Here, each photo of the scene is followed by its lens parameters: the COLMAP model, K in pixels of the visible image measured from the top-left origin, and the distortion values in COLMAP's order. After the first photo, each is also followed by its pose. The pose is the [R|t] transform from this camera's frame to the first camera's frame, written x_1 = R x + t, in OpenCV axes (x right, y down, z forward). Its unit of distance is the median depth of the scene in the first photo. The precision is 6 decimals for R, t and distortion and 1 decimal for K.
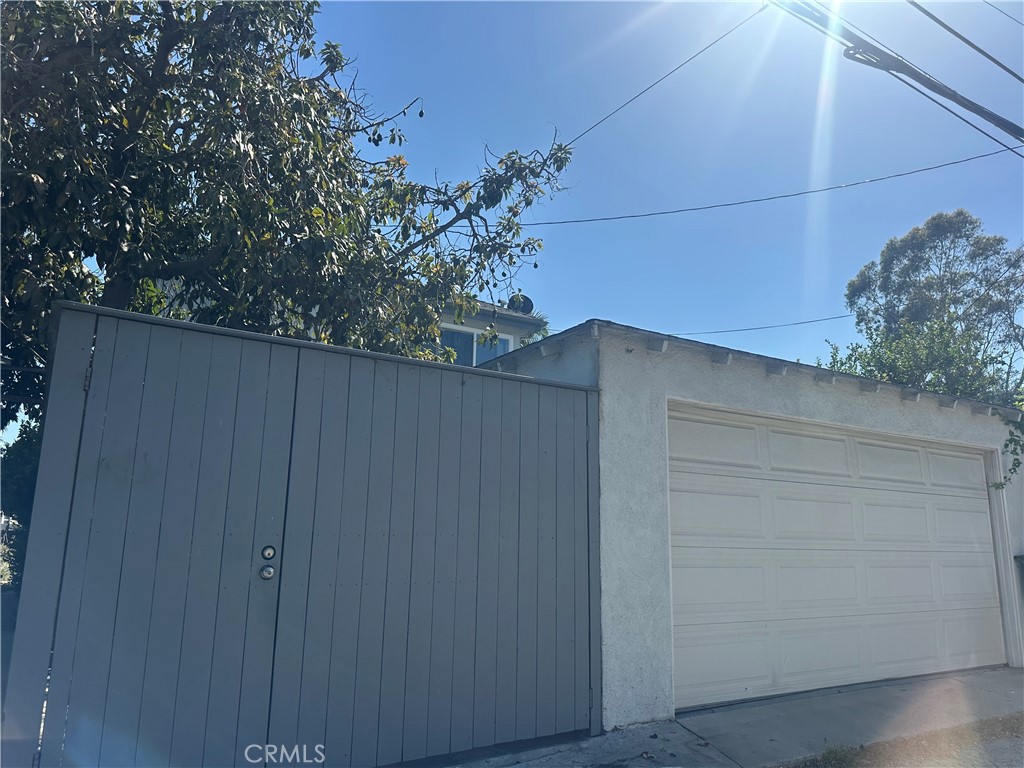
lens RADIAL K [[723.5, 0, 512.0], [0, 723.5, 384.0], [0, 0, 1]] dist [0.029982, -0.057170]
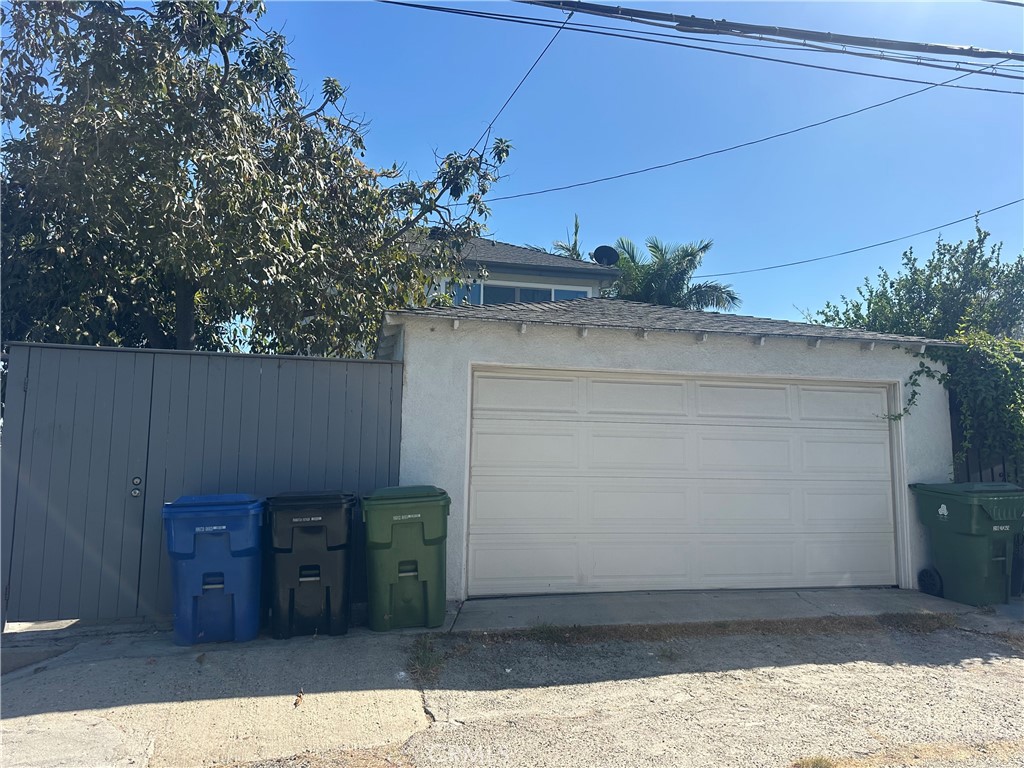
lens RADIAL K [[723.5, 0, 512.0], [0, 723.5, 384.0], [0, 0, 1]] dist [0.029982, -0.057170]
pose [[0.950806, -0.049894, -0.305744, 0.524058], [0.074488, 0.994811, 0.069301, -0.021186], [0.300699, -0.088666, 0.949588, -0.159468]]
